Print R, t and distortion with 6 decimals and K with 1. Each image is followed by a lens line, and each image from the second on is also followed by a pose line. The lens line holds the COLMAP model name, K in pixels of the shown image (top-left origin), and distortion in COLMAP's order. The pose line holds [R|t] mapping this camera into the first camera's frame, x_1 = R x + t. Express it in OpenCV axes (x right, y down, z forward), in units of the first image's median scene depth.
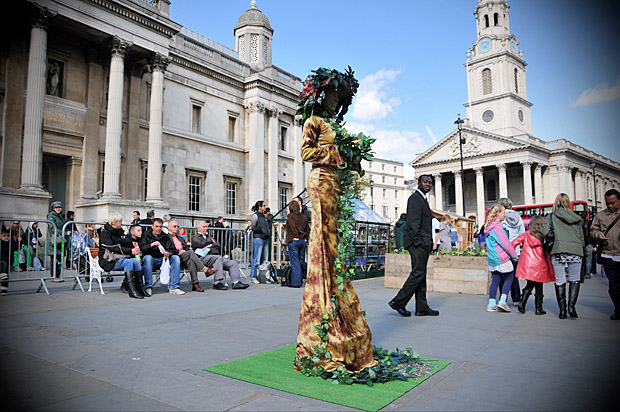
lens RADIAL K [[477.6, 0, 311.5], [0, 477.6, 207.8], [0, 0, 1]] dist [-0.122793, 0.042030]
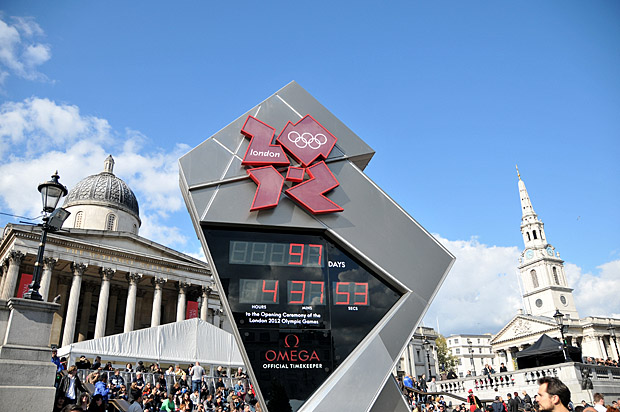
lens RADIAL K [[477.6, 0, 313.8], [0, 477.6, 207.4], [0, 0, 1]] dist [-0.122793, 0.042030]
pose [[0.966725, -0.133091, -0.218470, 0.058783], [0.051889, 0.938272, -0.341984, -0.022365], [0.250499, 0.319268, 0.913957, -0.569541]]
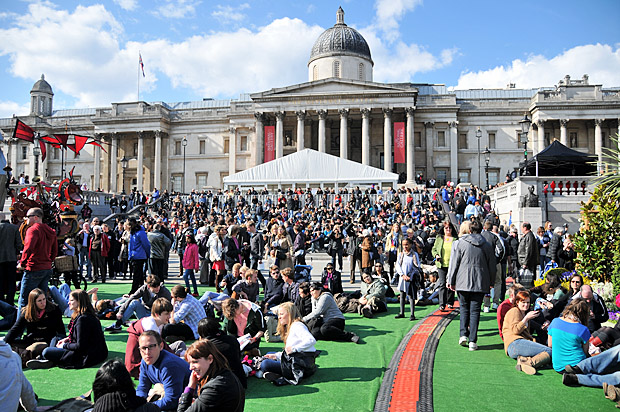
lens RADIAL K [[477.6, 0, 310.8], [0, 477.6, 210.5], [0, 0, 1]] dist [-0.122793, 0.042030]
pose [[0.424491, -0.019580, -0.905220, 0.338102], [0.072314, 0.997306, 0.012339, -0.012904], [0.902540, -0.070698, 0.424763, -0.436486]]
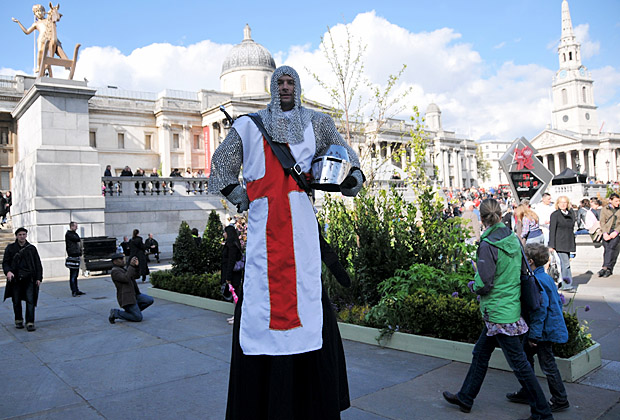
lens RADIAL K [[506.2, 0, 304.7], [0, 506.2, 206.5], [0, 0, 1]] dist [-0.103634, 0.036314]
pose [[0.956513, -0.048183, -0.287682, -0.021122], [0.068471, 0.995794, 0.060877, -0.055458], [0.283539, -0.077928, 0.955789, -0.957359]]
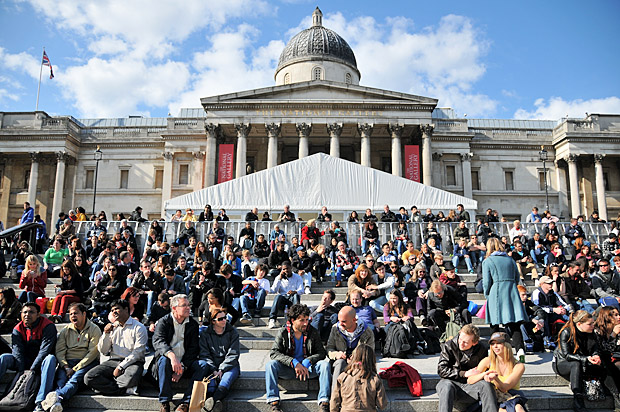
lens RADIAL K [[477.6, 0, 311.6], [0, 477.6, 218.1], [0, 0, 1]] dist [-0.122793, 0.042030]
pose [[0.565924, -0.114081, -0.816526, 0.102693], [0.064886, 0.993471, -0.093832, -0.007160], [0.821900, 0.000121, 0.569632, -0.386706]]
